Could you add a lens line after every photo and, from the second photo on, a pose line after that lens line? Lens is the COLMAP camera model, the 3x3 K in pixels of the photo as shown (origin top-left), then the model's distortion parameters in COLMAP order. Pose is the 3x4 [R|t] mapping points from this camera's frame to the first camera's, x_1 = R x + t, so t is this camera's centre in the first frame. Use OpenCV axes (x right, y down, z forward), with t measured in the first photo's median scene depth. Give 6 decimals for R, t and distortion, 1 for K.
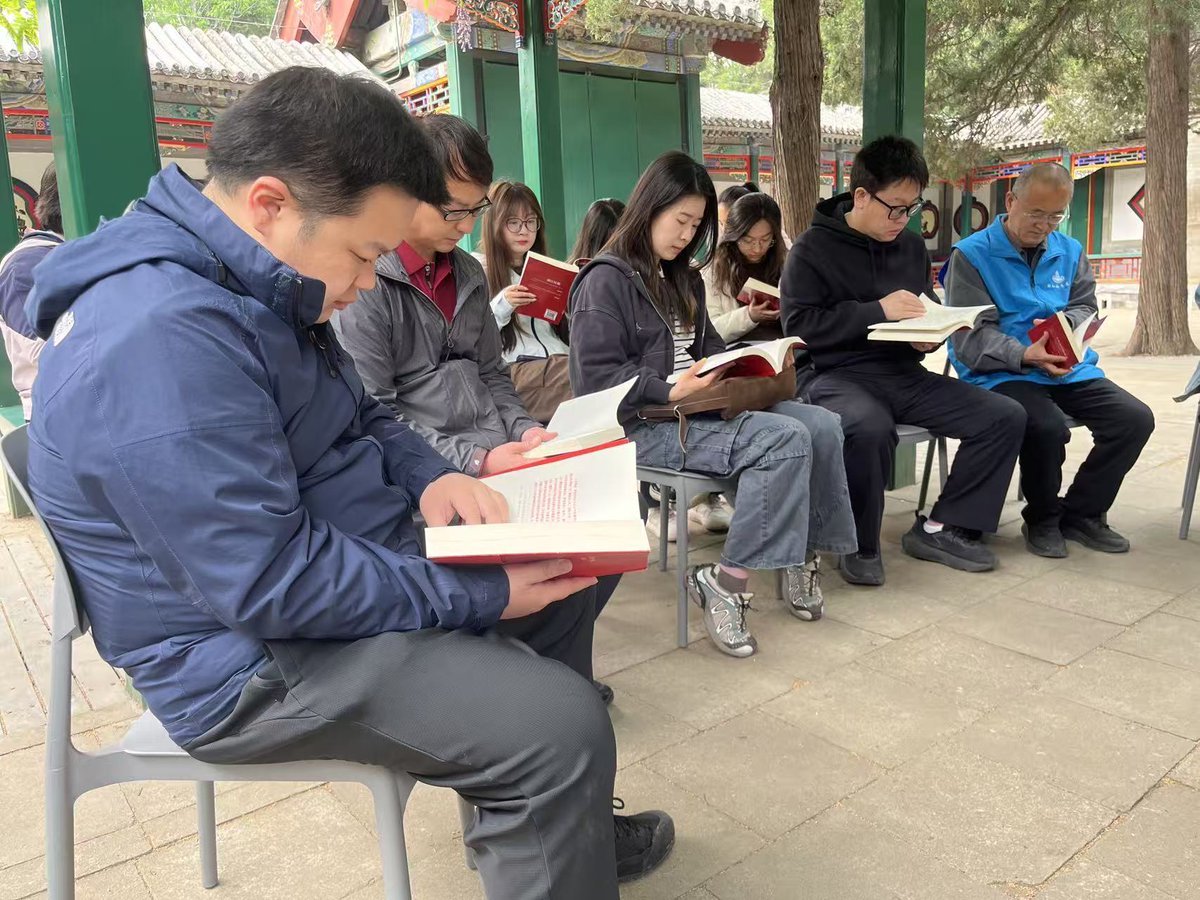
lens RADIAL K [[893.9, 0, 600.0], [0, 893.9, 450.0], [0, 0, 1]] dist [-0.000589, -0.055887]
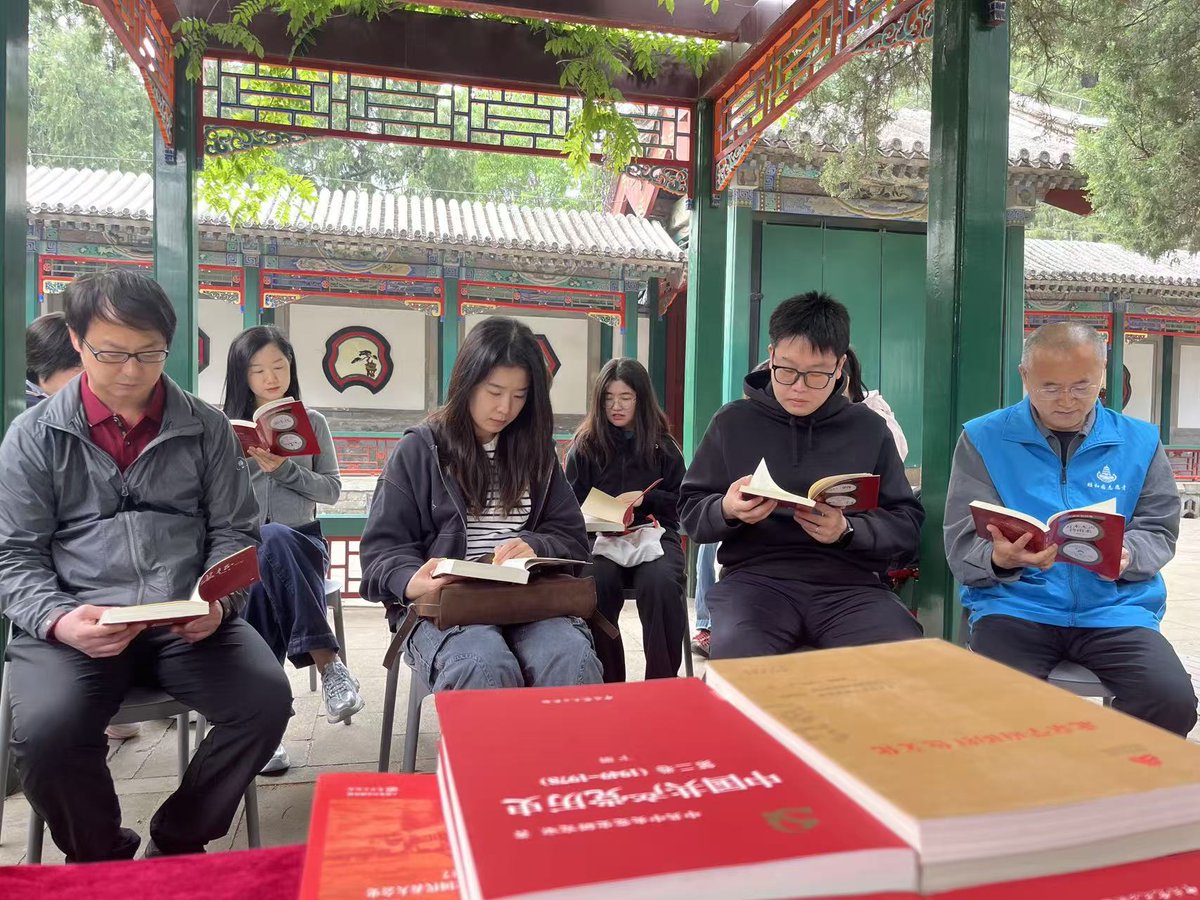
lens RADIAL K [[893.9, 0, 600.0], [0, 893.9, 450.0], [0, 0, 1]] dist [-0.000589, -0.055887]
pose [[0.900253, 0.061206, -0.431043, 0.147441], [-0.131994, 0.981841, -0.136258, -0.020411], [0.414876, 0.179562, 0.891984, 0.063045]]
